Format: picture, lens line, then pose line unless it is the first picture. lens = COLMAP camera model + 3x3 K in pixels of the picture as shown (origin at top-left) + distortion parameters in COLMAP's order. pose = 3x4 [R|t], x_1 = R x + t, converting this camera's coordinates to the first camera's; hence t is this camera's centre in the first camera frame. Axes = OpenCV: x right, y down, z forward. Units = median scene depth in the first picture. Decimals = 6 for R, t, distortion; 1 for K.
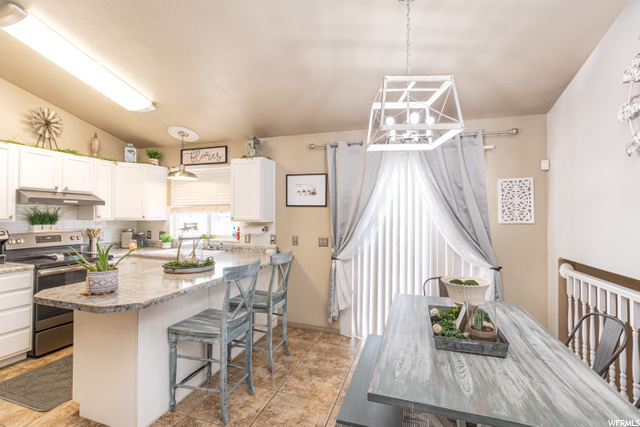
lens RADIAL K [[295.0, 0, 317.4], [0, 295.0, 213.3], [0, 0, 1]] dist [-0.001707, -0.000771]
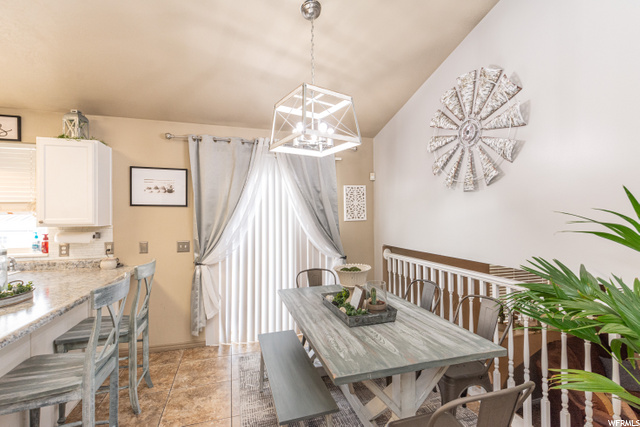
lens RADIAL K [[292.4, 0, 320.9], [0, 292.4, 215.7], [0, 0, 1]] dist [-0.002038, -0.000431]
pose [[0.809039, -0.011072, 0.587650, -0.166206], [0.008300, 0.999938, 0.007412, 0.001514], [-0.587696, -0.001119, 0.809081, 0.055425]]
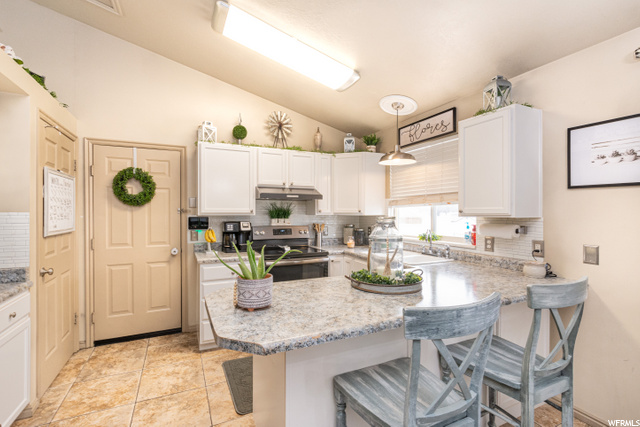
lens RADIAL K [[295.0, 0, 317.4], [0, 295.0, 213.3], [0, 0, 1]] dist [-0.001707, -0.000771]
pose [[0.694075, -0.003919, -0.719892, -0.040963], [0.008928, 0.999955, 0.003164, 0.016130], [0.719848, -0.008623, 0.694078, 0.332352]]
